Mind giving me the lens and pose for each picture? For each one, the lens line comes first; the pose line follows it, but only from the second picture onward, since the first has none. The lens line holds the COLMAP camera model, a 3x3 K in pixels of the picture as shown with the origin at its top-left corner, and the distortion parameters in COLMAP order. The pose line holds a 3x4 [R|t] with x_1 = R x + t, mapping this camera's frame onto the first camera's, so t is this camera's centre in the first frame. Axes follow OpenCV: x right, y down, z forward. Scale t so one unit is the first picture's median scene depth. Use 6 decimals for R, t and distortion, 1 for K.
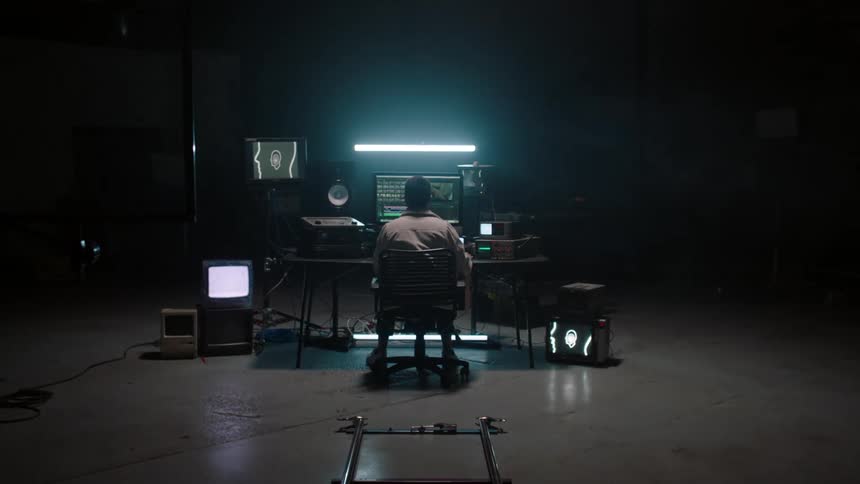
lens RADIAL K [[1292.5, 0, 430.0], [0, 1292.5, 242.0], [0, 0, 1]] dist [0.013879, 0.016208]
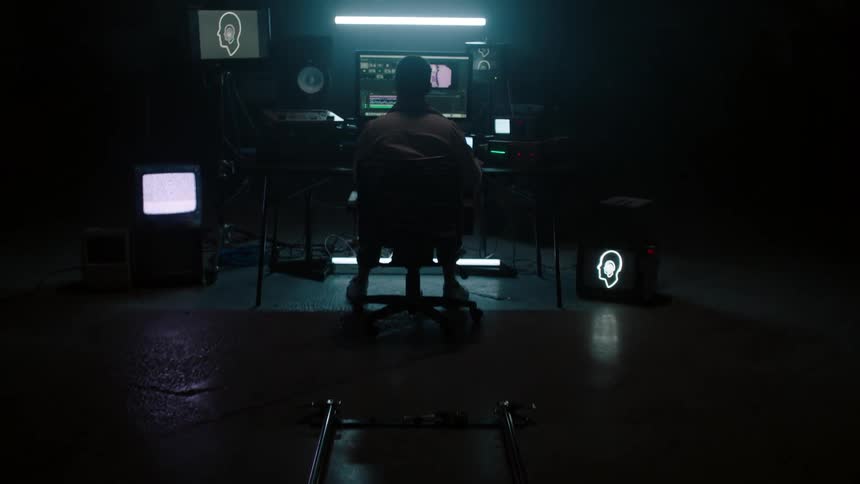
lens RADIAL K [[1001.0, 0, 407.5], [0, 1001.0, 241.8], [0, 0, 1]] dist [-0.017267, -0.006518]
pose [[0.999890, 0.005563, -0.013722, -0.004235], [-0.003701, 0.991216, 0.132198, -0.020112], [0.014337, -0.132133, 0.991128, 0.399078]]
